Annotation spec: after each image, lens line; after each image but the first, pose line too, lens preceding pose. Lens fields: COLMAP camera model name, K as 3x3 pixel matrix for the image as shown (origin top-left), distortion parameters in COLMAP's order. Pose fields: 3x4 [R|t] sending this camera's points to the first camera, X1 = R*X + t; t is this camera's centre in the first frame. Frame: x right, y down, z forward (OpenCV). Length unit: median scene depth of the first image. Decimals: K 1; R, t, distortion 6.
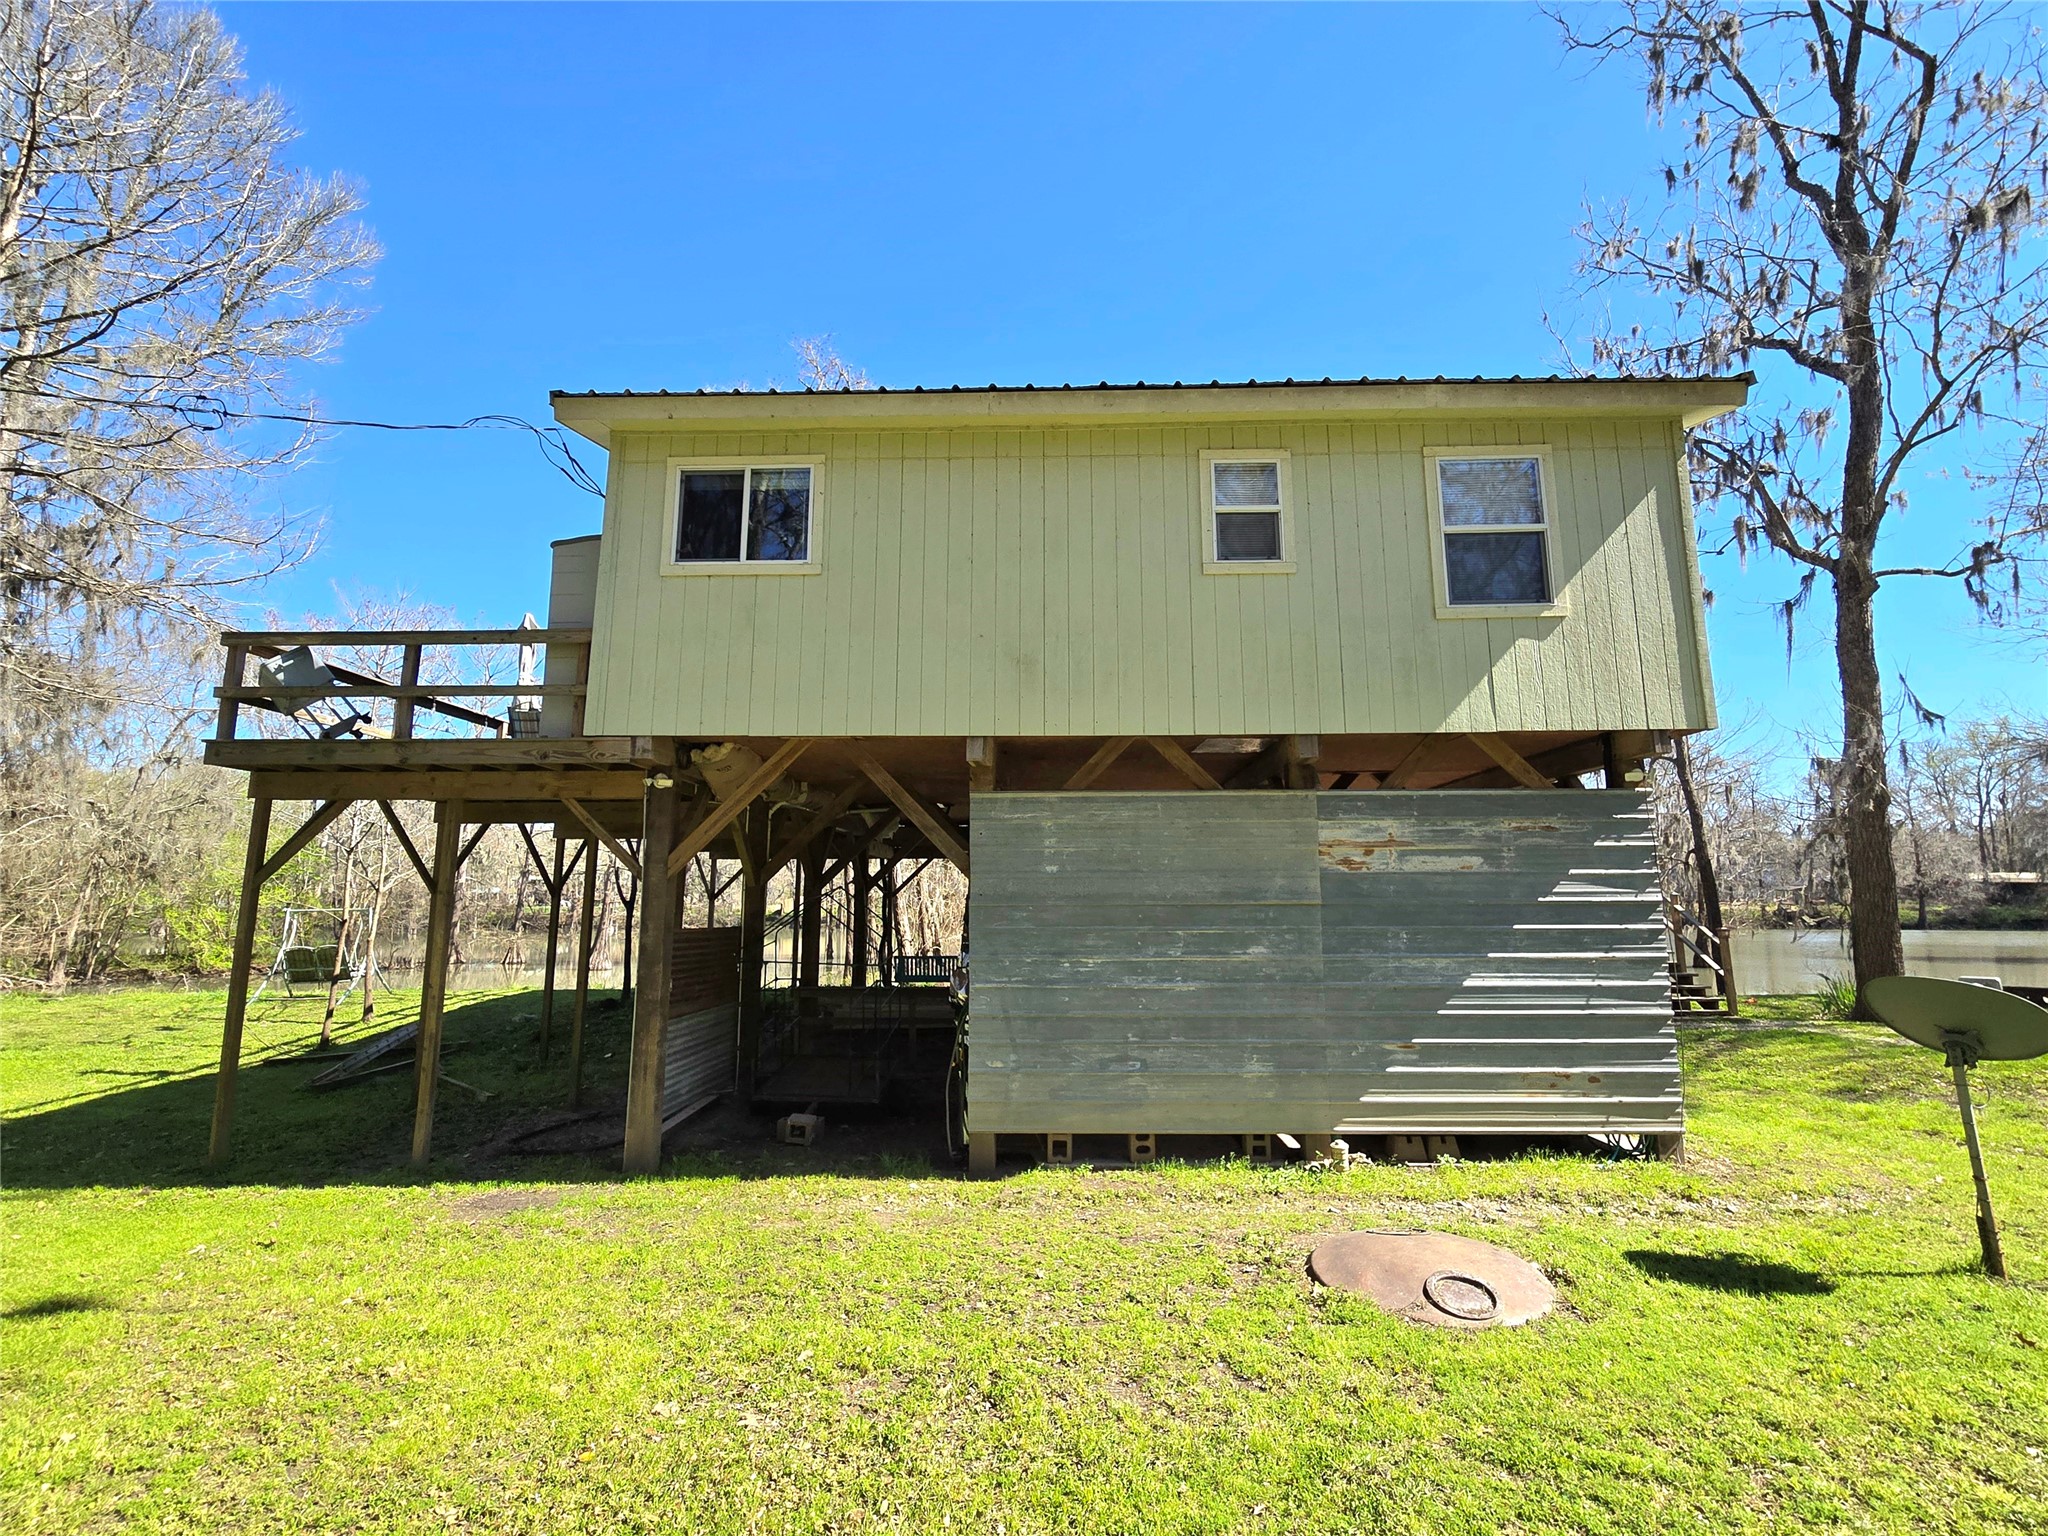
lens RADIAL K [[962.9, 0, 1034.9], [0, 962.9, 751.4], [0, 0, 1]] dist [-0.005204, 0.003808]
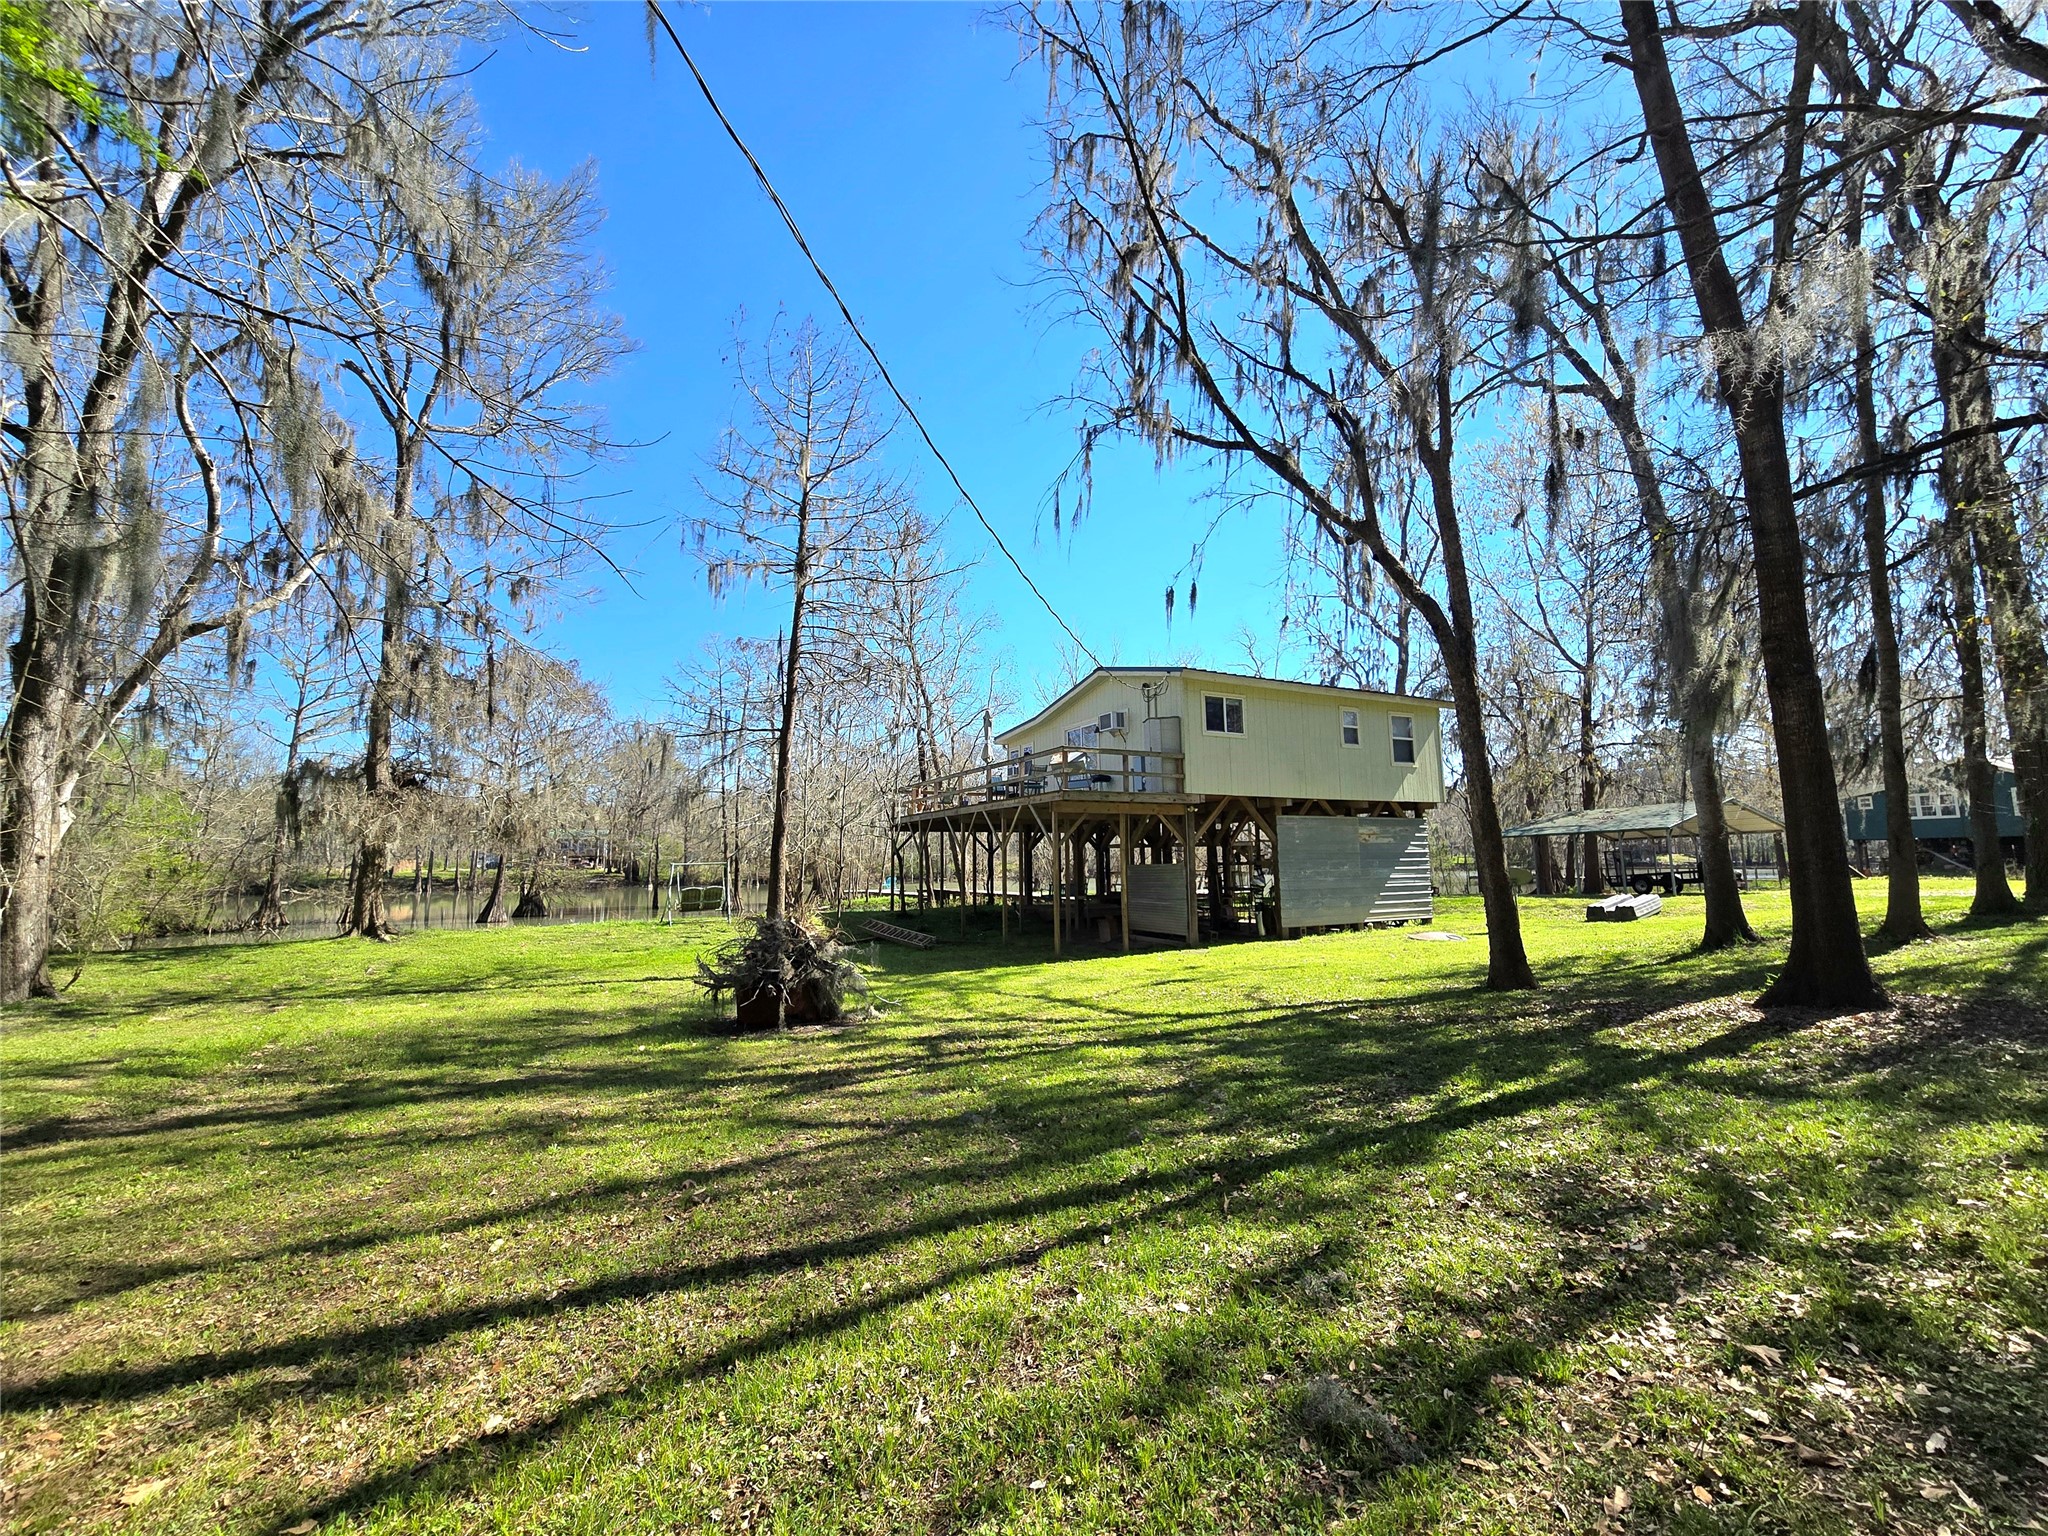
lens RADIAL K [[962.9, 0, 1034.9], [0, 962.9, 751.4], [0, 0, 1]] dist [-0.005204, 0.003808]
pose [[0.847540, 0.054870, 0.527888, -2.329459], [-0.069958, 0.997513, 0.008636, -0.130058], [-0.526101, -0.044250, 0.849270, -1.135418]]
